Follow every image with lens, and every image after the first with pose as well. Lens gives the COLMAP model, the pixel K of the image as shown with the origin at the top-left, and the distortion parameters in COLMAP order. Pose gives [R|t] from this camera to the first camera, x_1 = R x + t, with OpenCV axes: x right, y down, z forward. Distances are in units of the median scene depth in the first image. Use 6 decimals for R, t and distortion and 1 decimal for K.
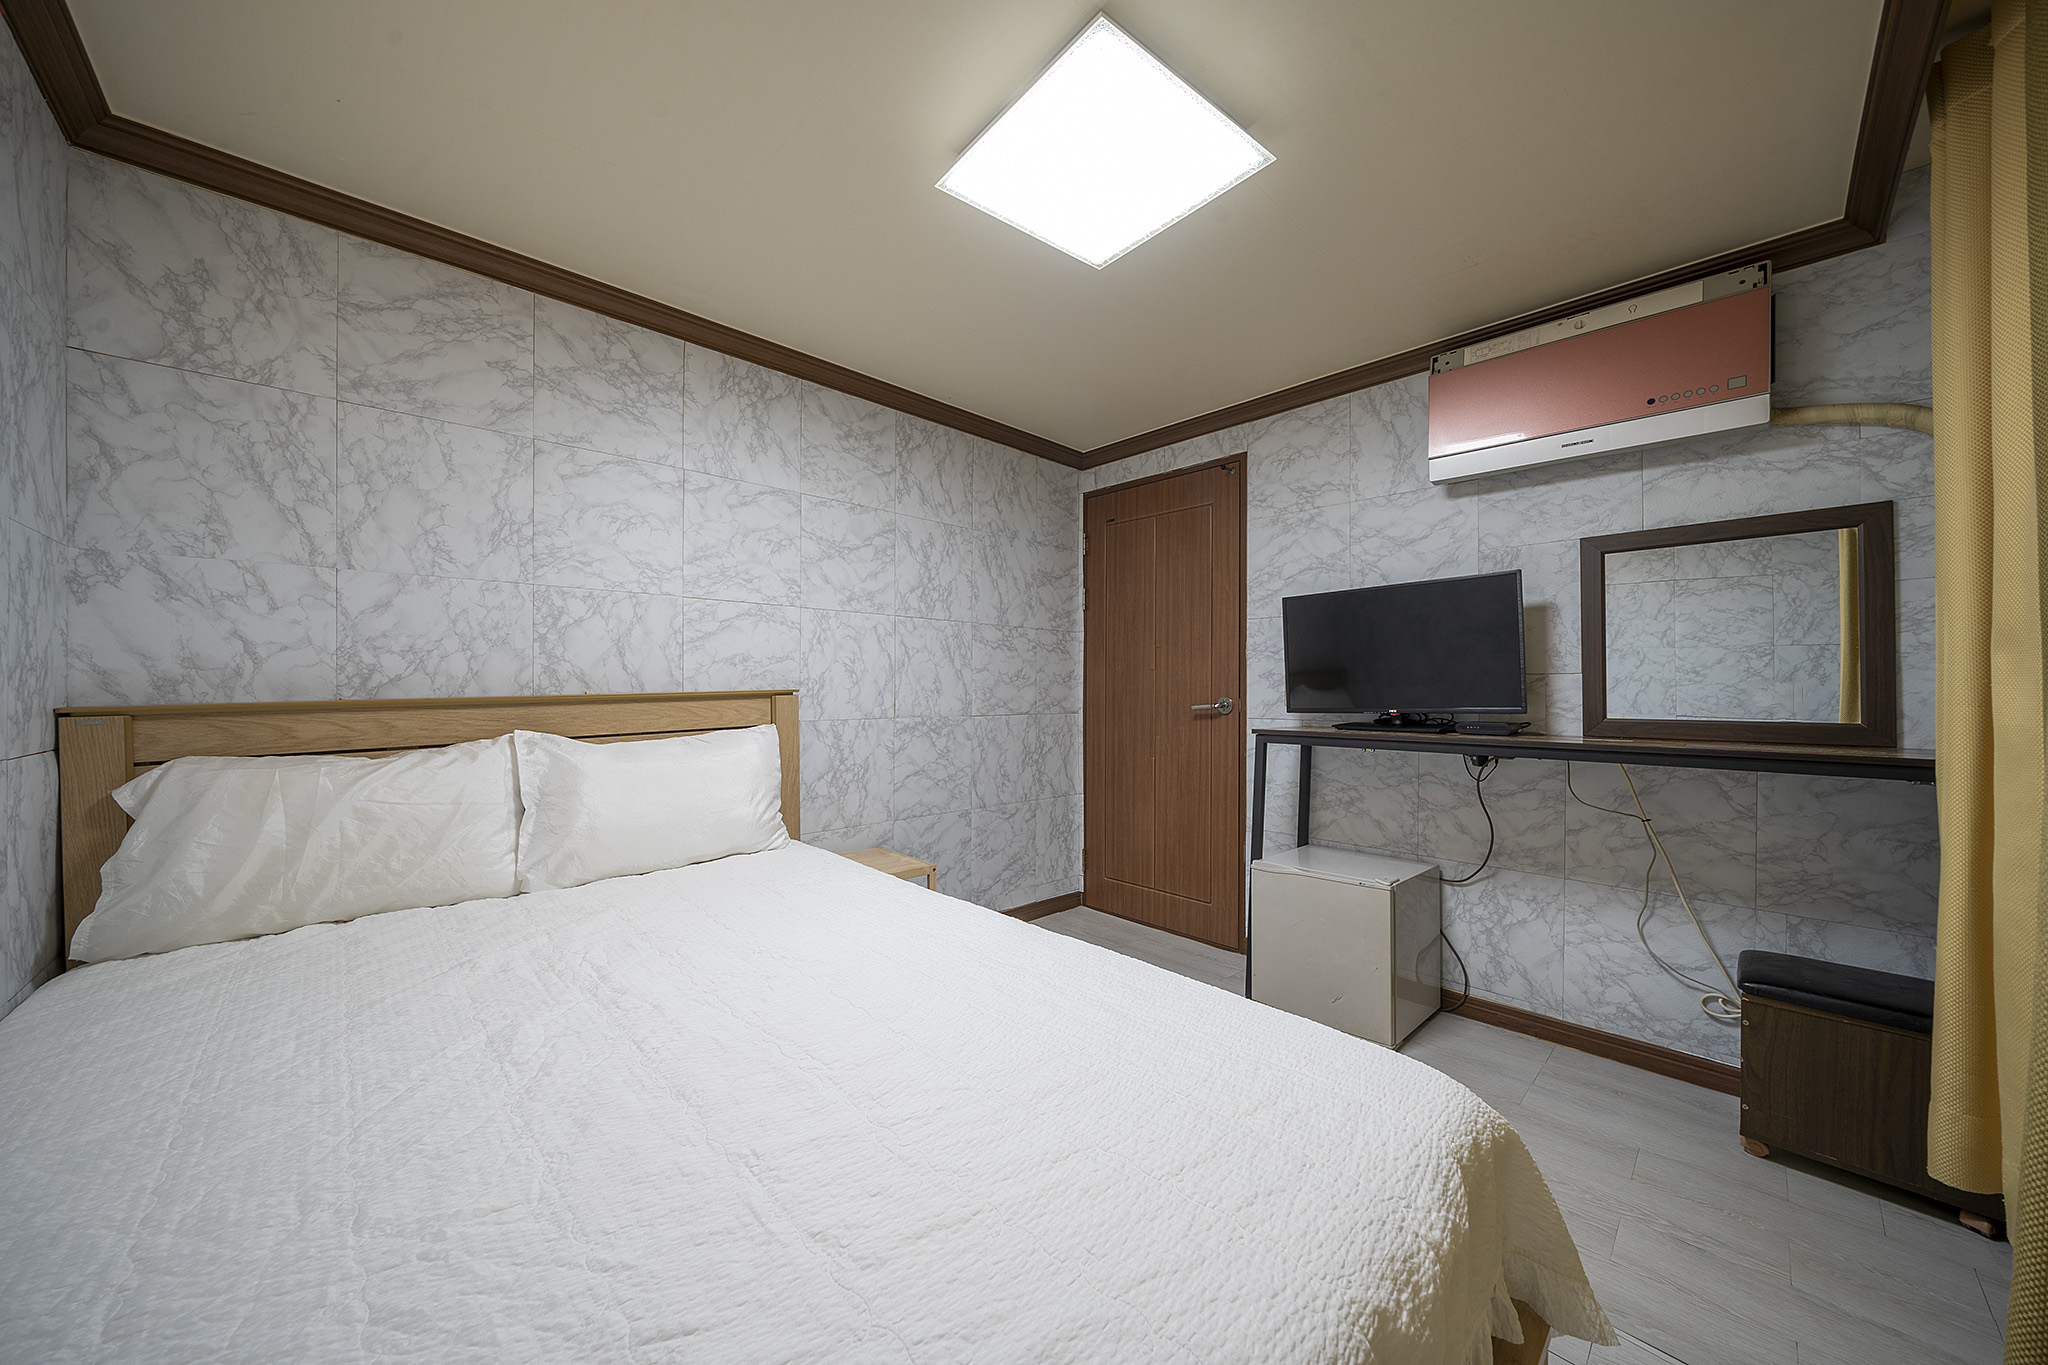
lens RADIAL K [[702.7, 0, 1020.1], [0, 702.7, 683.5], [0, 0, 1]] dist [-0.002580, -0.000848]
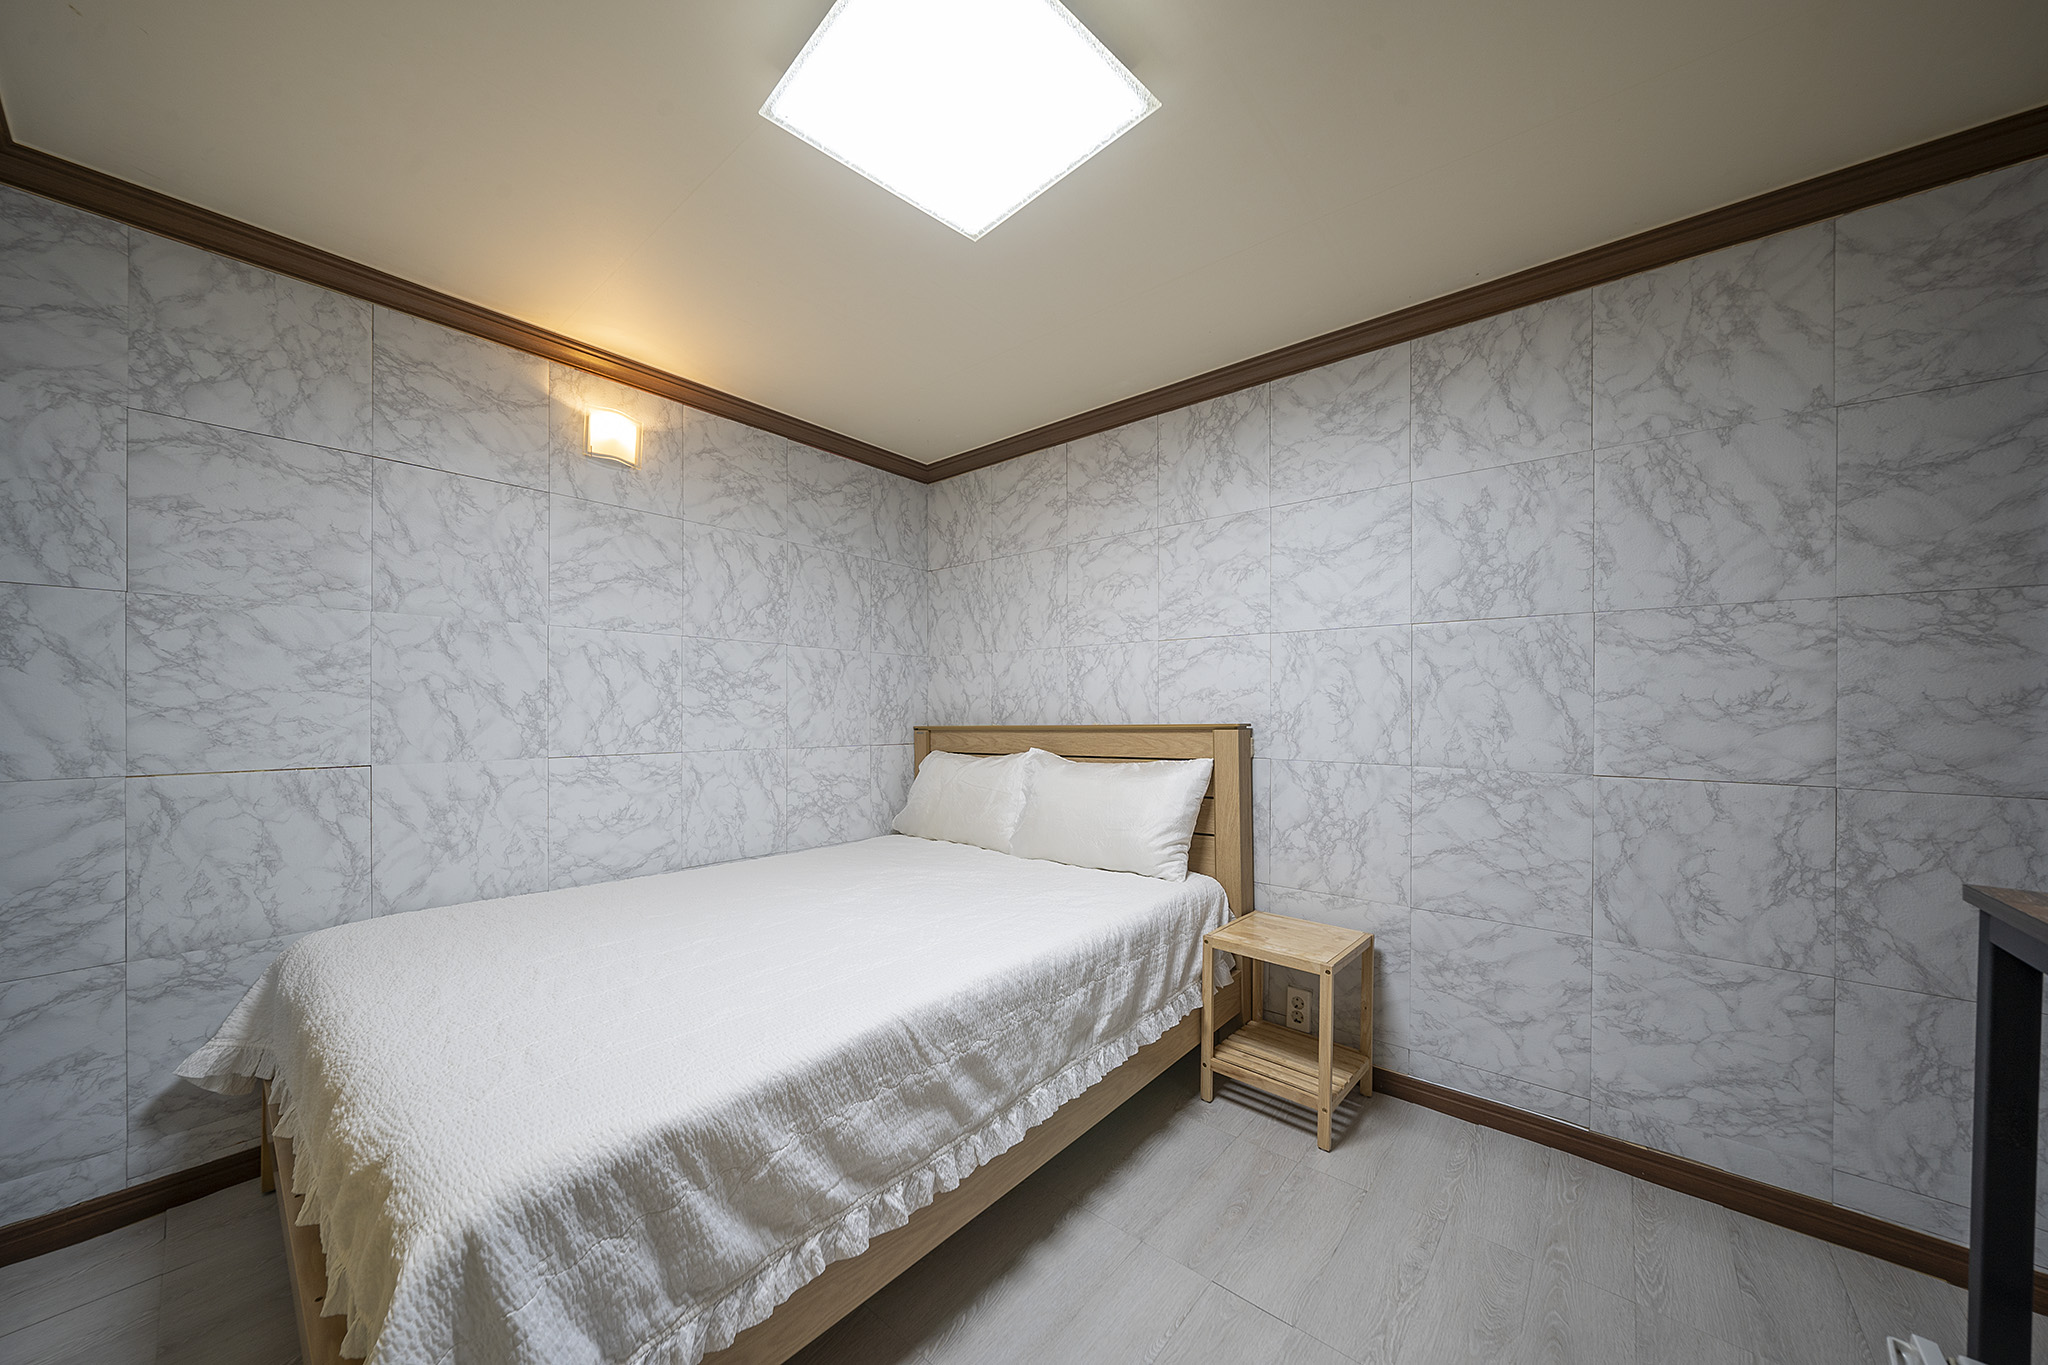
lens RADIAL K [[702.7, 0, 977.1], [0, 702.7, 721.2], [0, 0, 1]] dist [-0.002580, -0.000848]
pose [[0.086993, 0.001765, -0.996207, 0.585550], [-0.008338, 0.999965, 0.001044, 0.007316], [0.996174, 0.008216, 0.087004, 0.573865]]
